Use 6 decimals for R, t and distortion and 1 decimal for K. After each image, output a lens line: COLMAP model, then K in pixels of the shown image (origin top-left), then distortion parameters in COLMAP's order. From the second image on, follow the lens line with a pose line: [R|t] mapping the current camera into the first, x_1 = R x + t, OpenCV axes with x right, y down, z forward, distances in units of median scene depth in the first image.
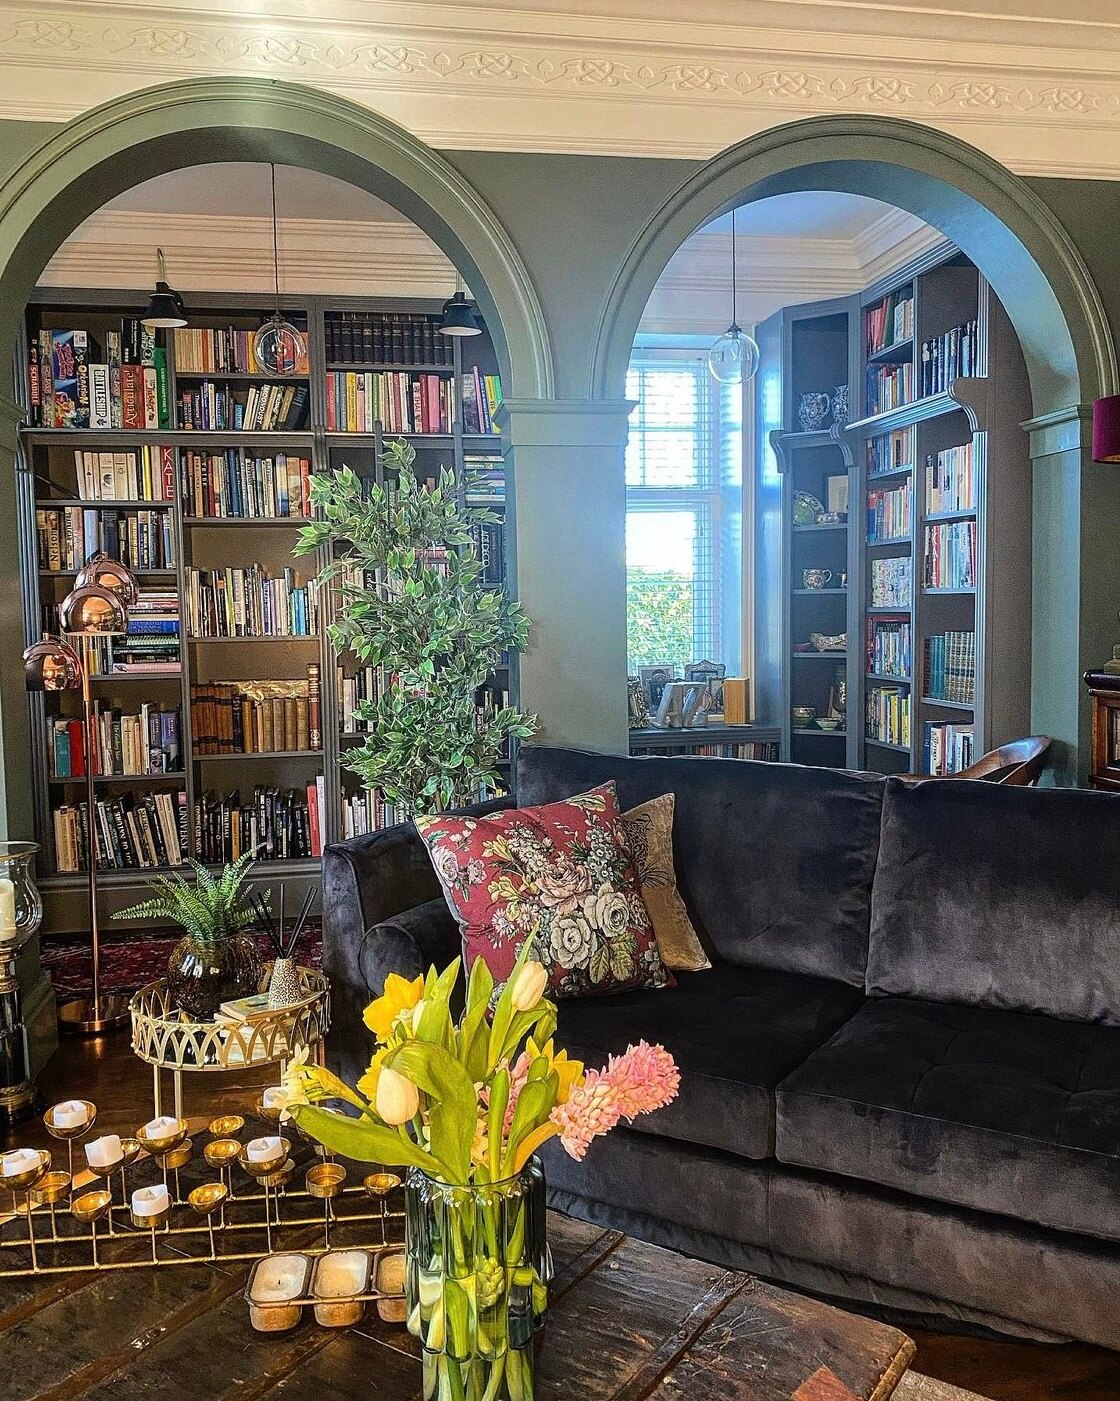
lens RADIAL K [[1161.2, 0, 538.1], [0, 1161.2, 698.5], [0, 0, 1]] dist [0.014269, -0.006291]
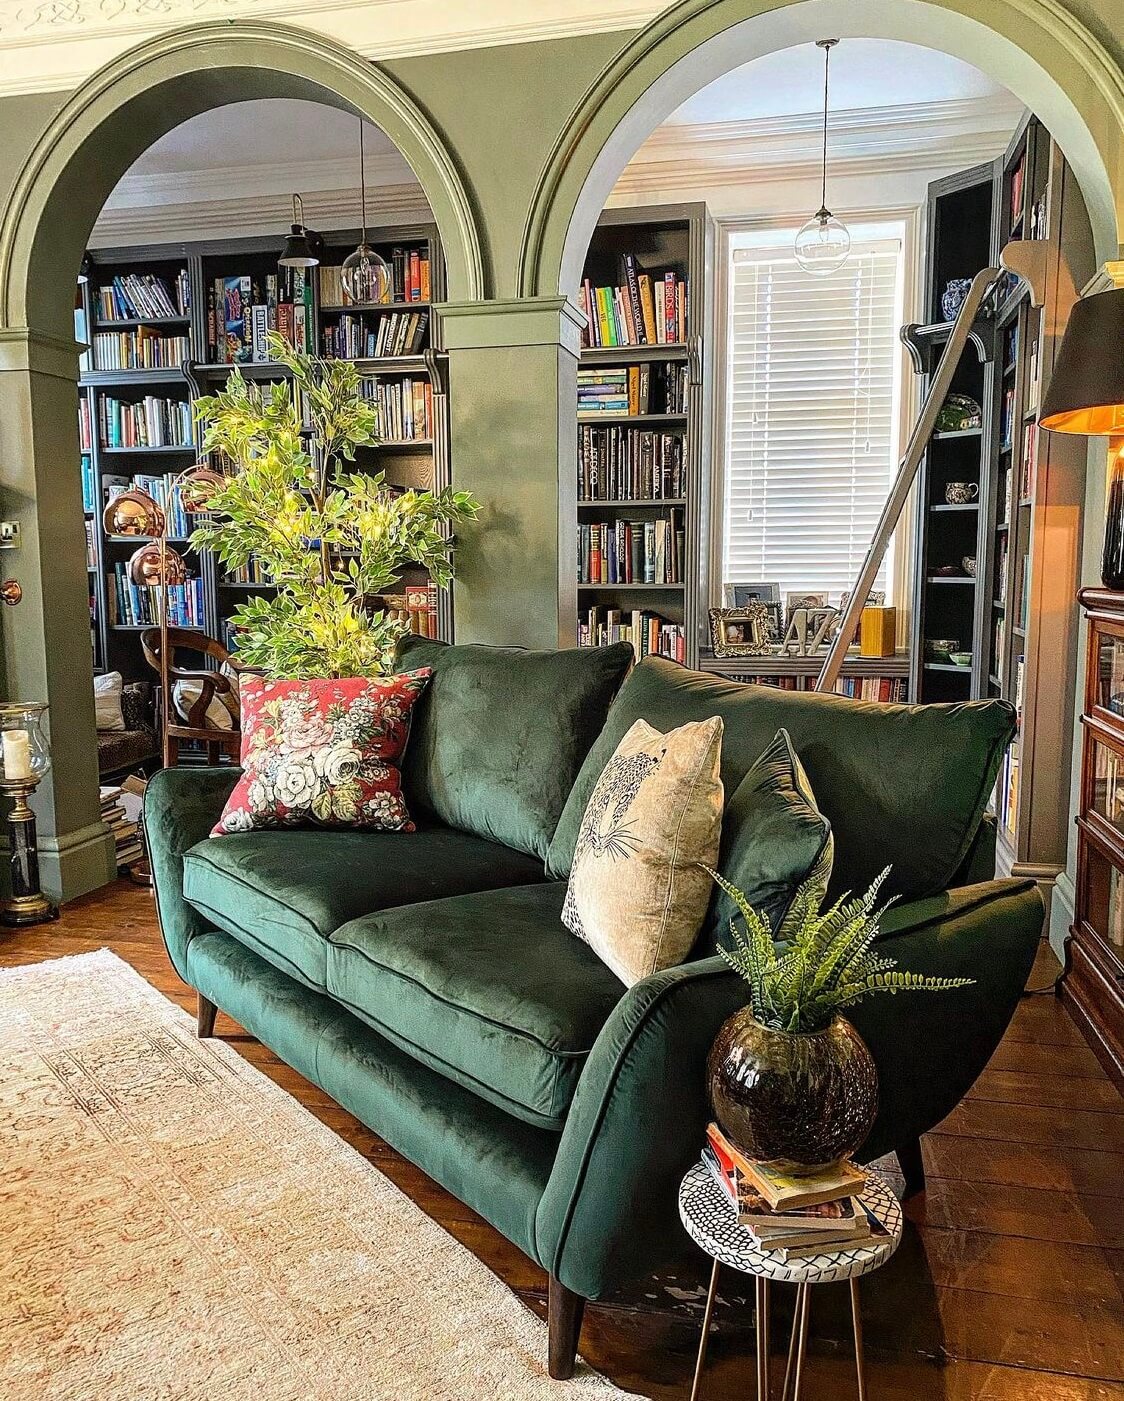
lens RADIAL K [[1128.1, 0, 562.0], [0, 1128.1, 700.5], [0, 0, 1]] dist [0.012267, -0.005367]
pose [[0.920107, 0.062240, -0.386690, 0.336851], [-0.037401, 0.996744, 0.071438, 0.005207], [0.389877, -0.051268, 0.919439, 0.087169]]
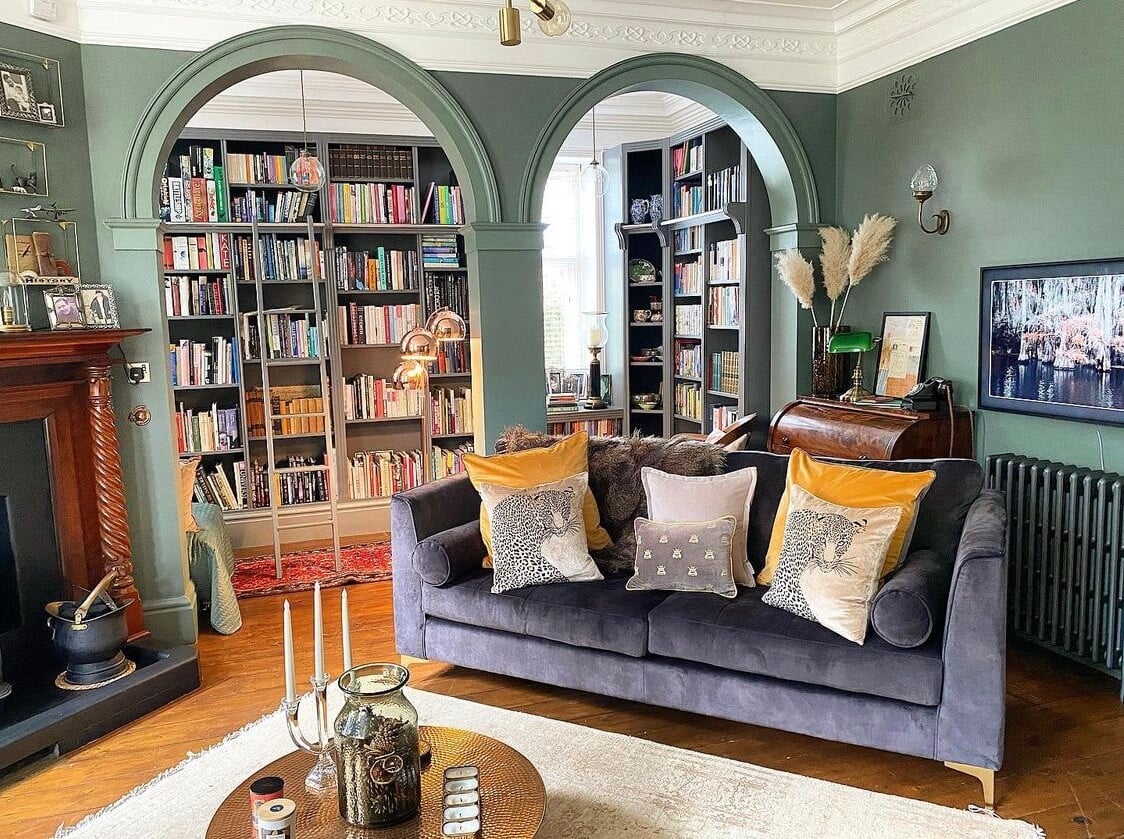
lens RADIAL K [[850.1, 0, 545.0], [0, 850.1, 418.7], [0, 0, 1]] dist [-0.000005, -0.004444]
pose [[0.988753, -0.025167, 0.147423, -0.077243], [0.016220, 0.997970, 0.061584, -0.038269], [-0.148674, -0.058501, 0.987154, -0.159786]]
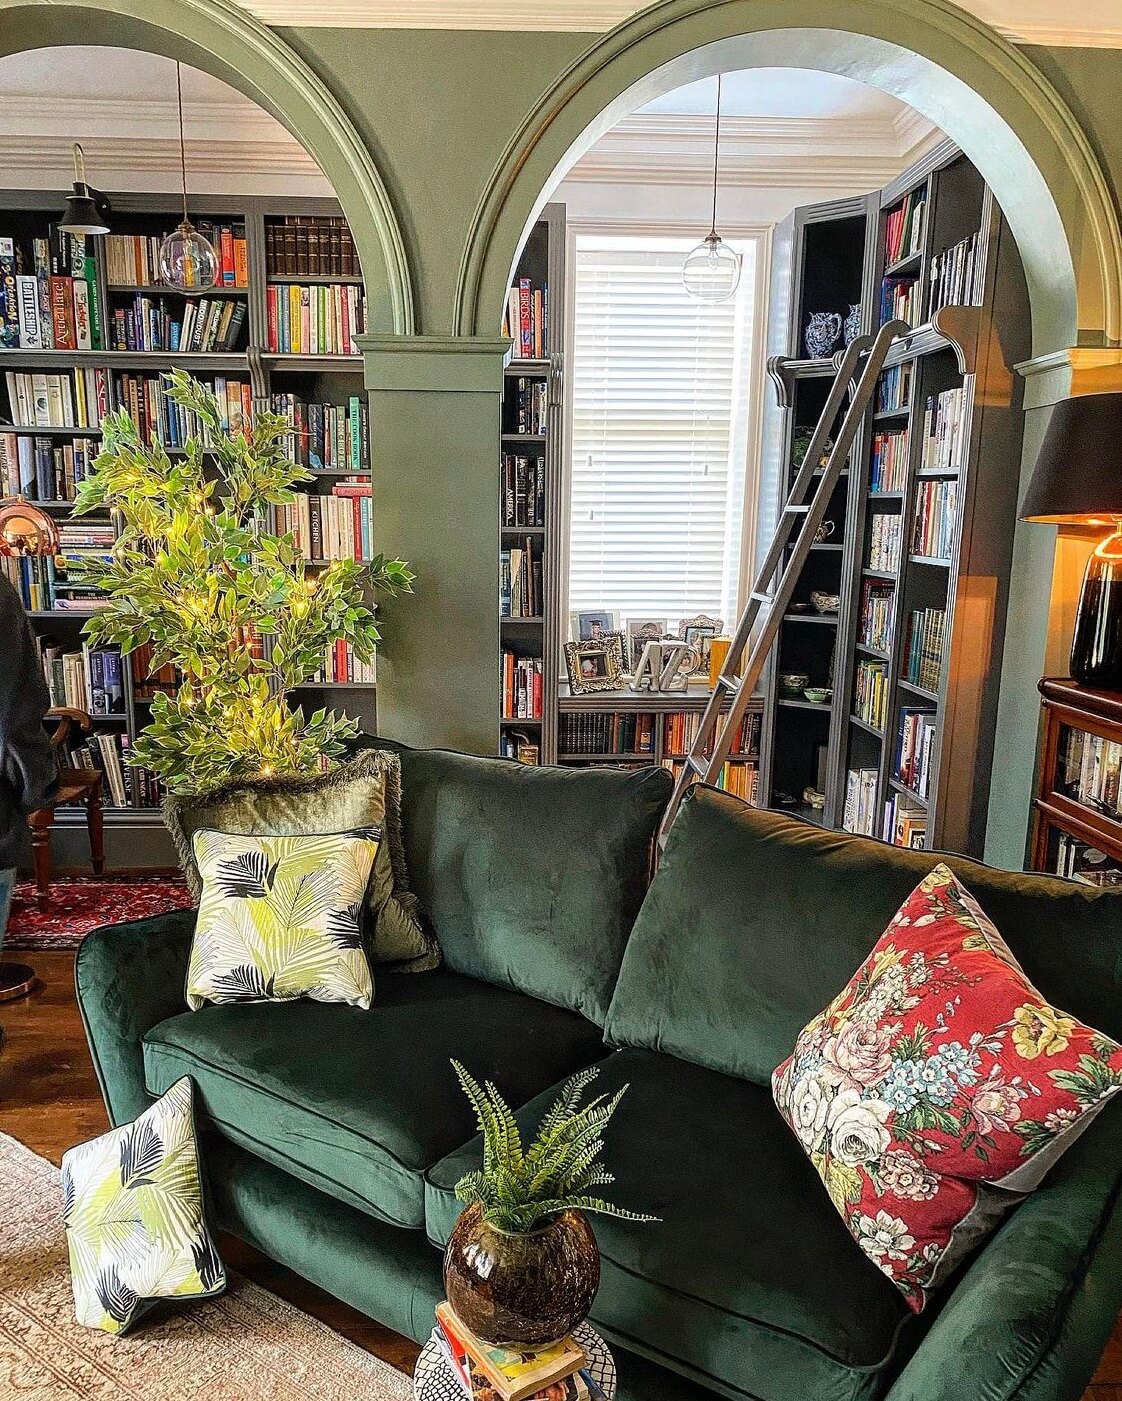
lens RADIAL K [[1136.2, 0, 558.4], [0, 1136.2, 754.2], [0, 0, 1]] dist [0.002879, 0.008926]
pose [[0.990472, 0.058874, -0.124499, 0.178622], [-0.040545, 0.988609, 0.144941, -0.057583], [0.131614, -0.138512, 0.981576, 0.108220]]
